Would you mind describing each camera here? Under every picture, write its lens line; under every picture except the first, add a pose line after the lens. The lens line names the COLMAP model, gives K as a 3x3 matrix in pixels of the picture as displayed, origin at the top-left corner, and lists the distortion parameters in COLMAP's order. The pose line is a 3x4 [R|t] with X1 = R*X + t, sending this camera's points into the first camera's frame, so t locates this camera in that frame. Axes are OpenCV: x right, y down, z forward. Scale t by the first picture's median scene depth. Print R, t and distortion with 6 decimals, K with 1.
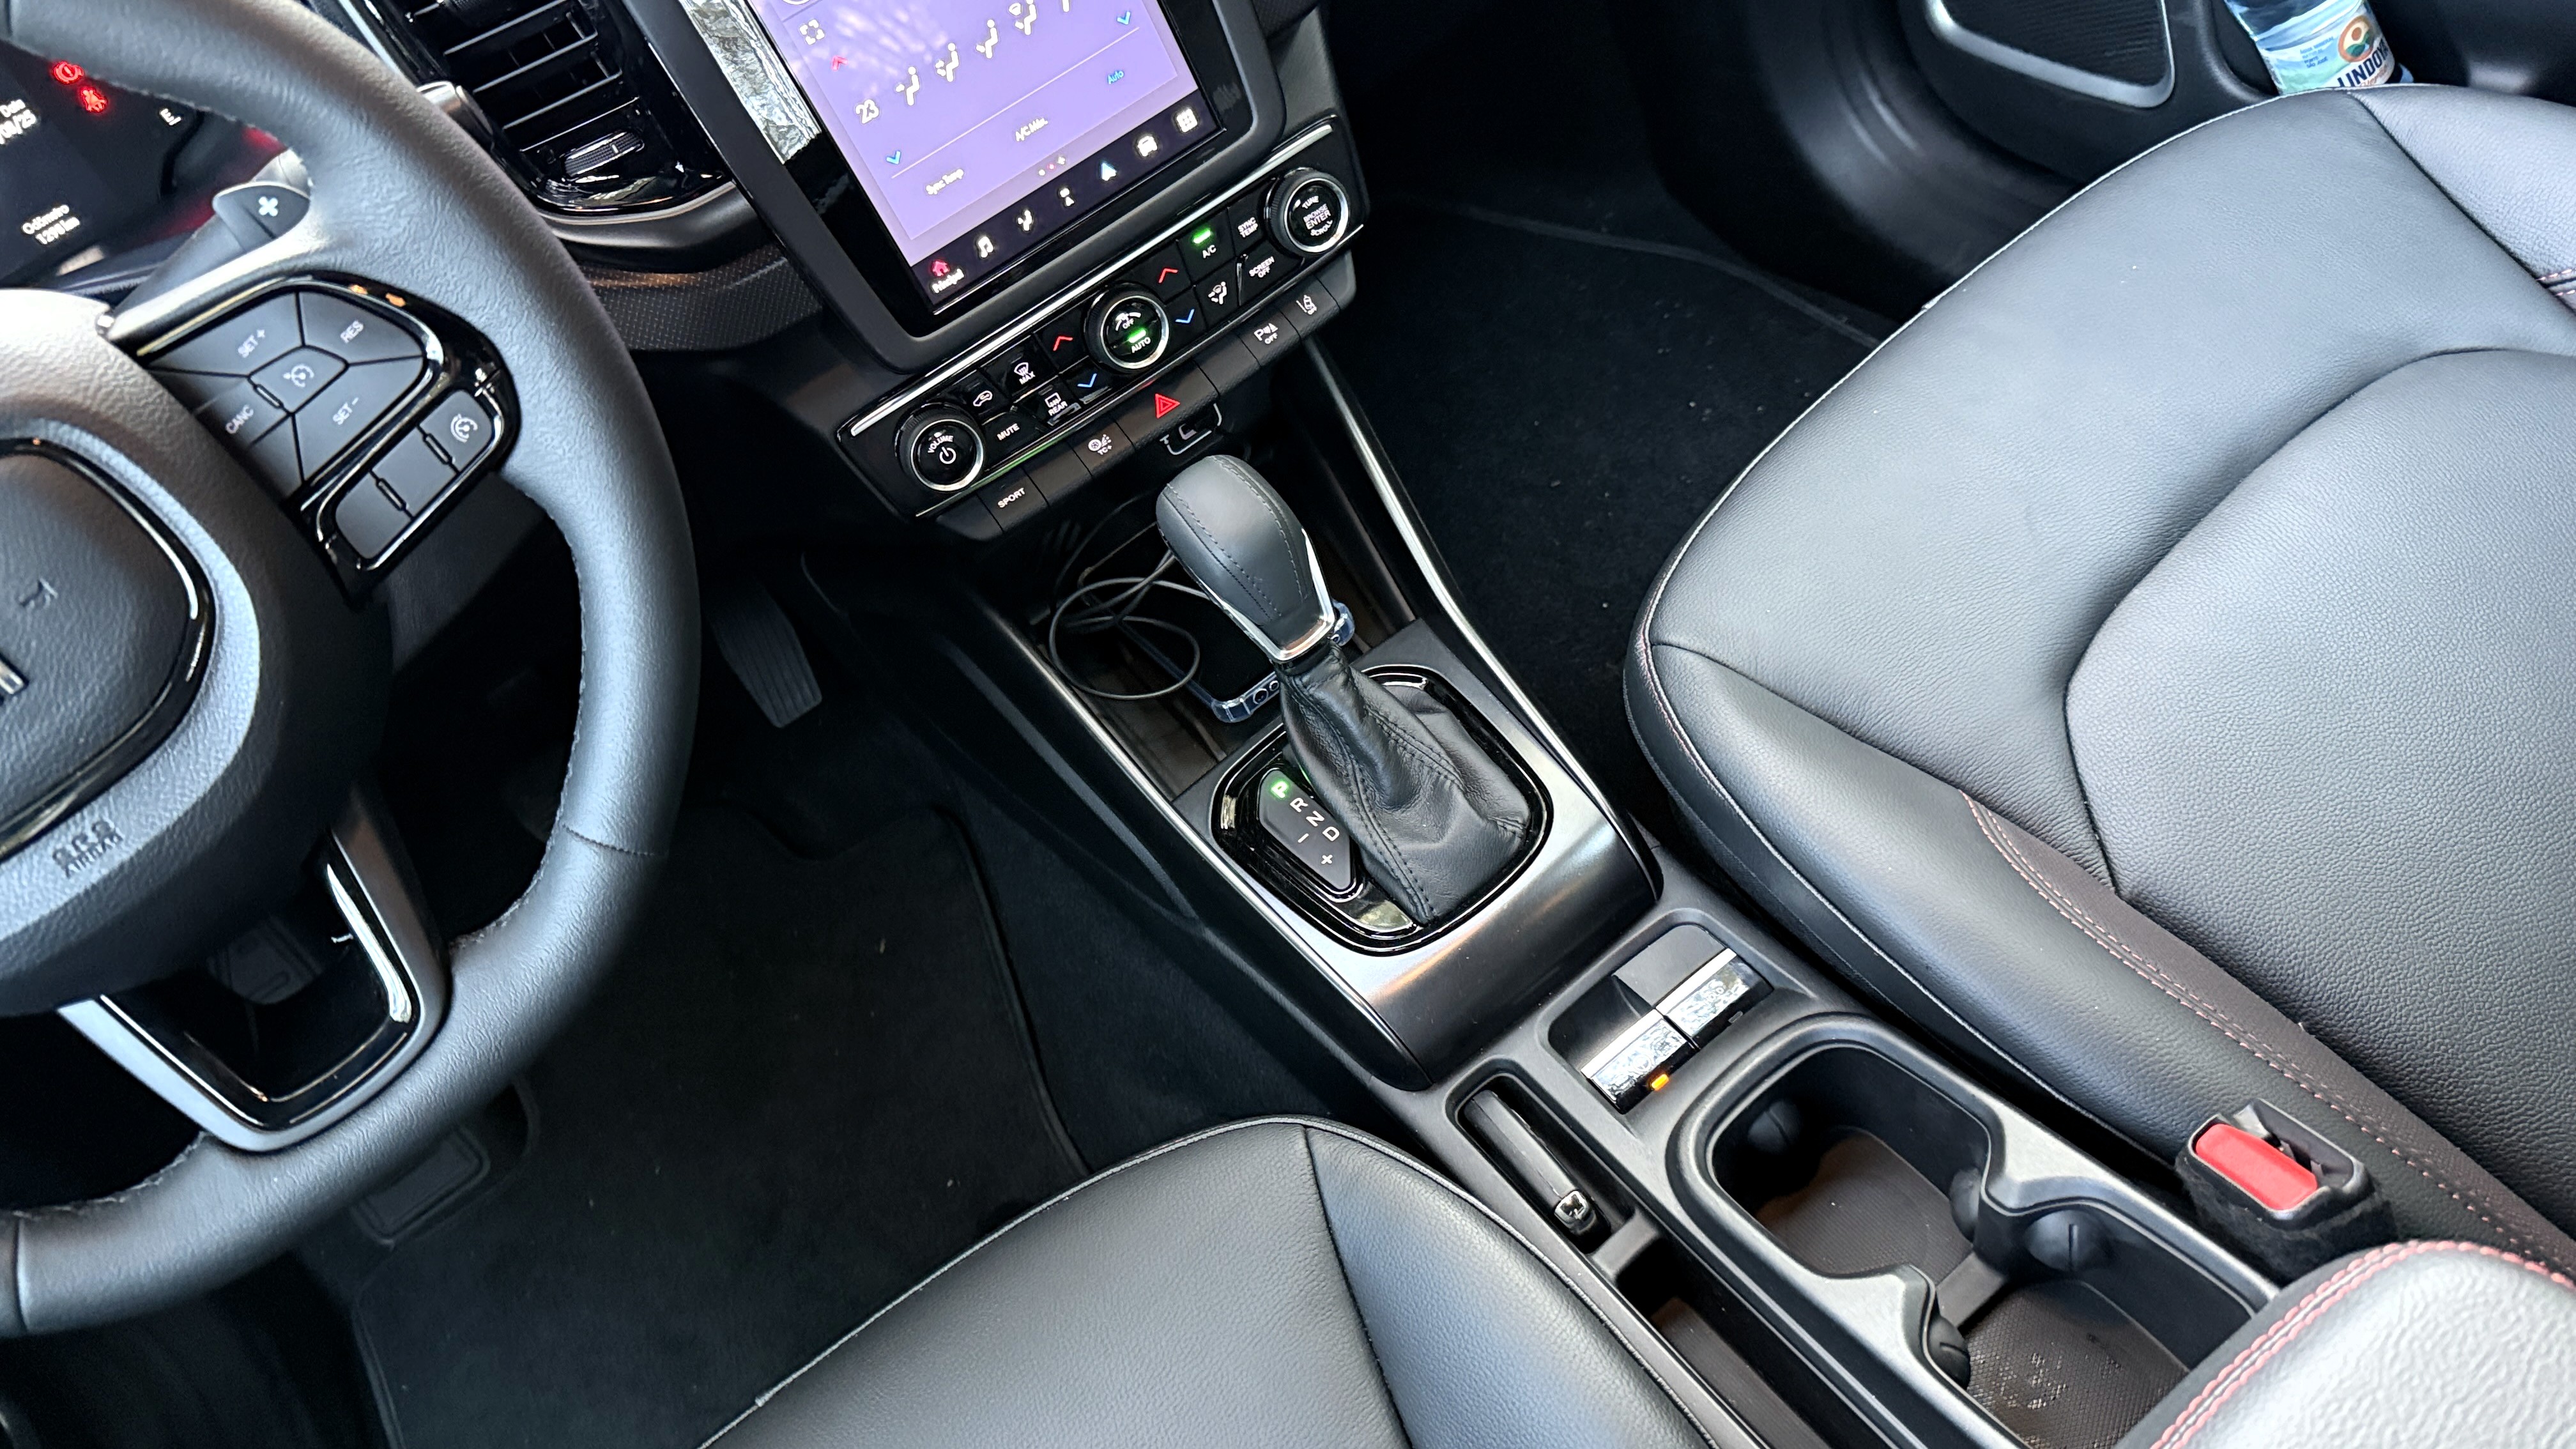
lens RADIAL K [[1848.8, 0, 1319.5], [0, 1848.8, 766.1], [0, 0, 1]] dist [0.125271, -0.206648]
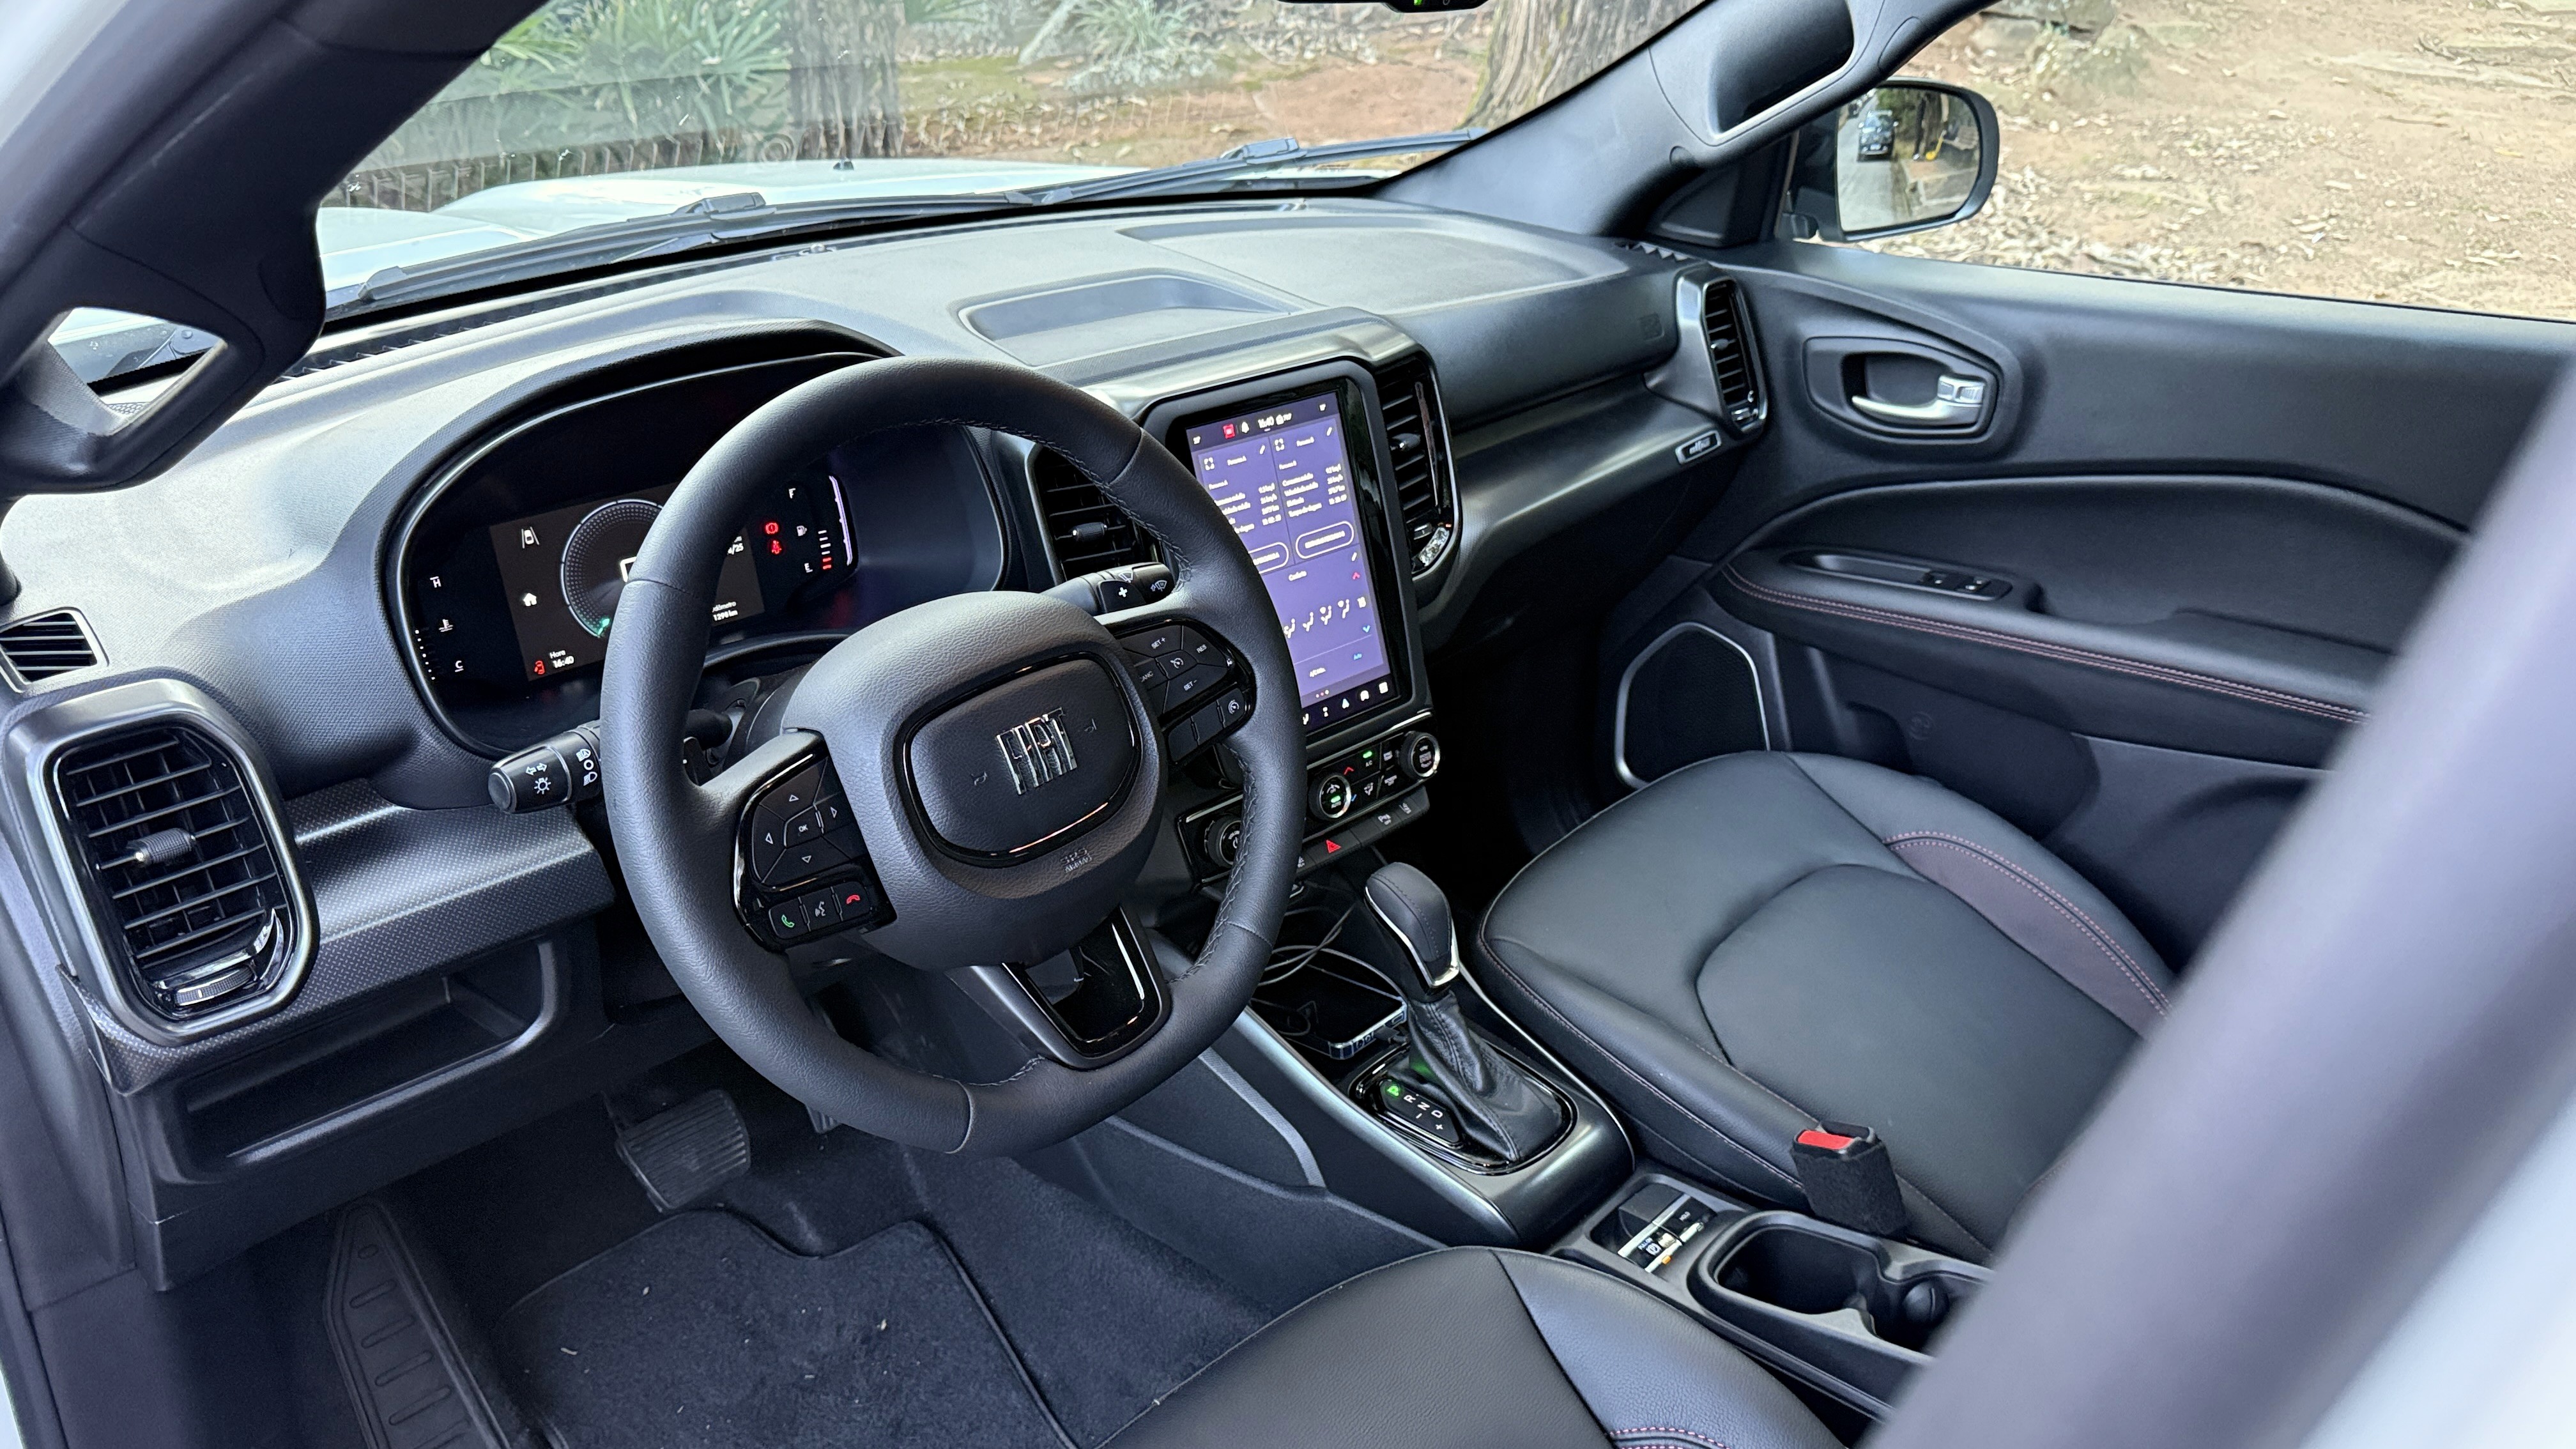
lens RADIAL K [[1846.3, 0, 1305.2], [0, 1846.3, 716.4], [0, 0, 1]] dist [0.080127, -0.116580]
pose [[0.943633, 0.172441, 0.282525, -0.620802], [-0.022753, 0.885344, -0.464379, 0.486782], [-0.330210, 0.431775, 0.839364, -0.427146]]
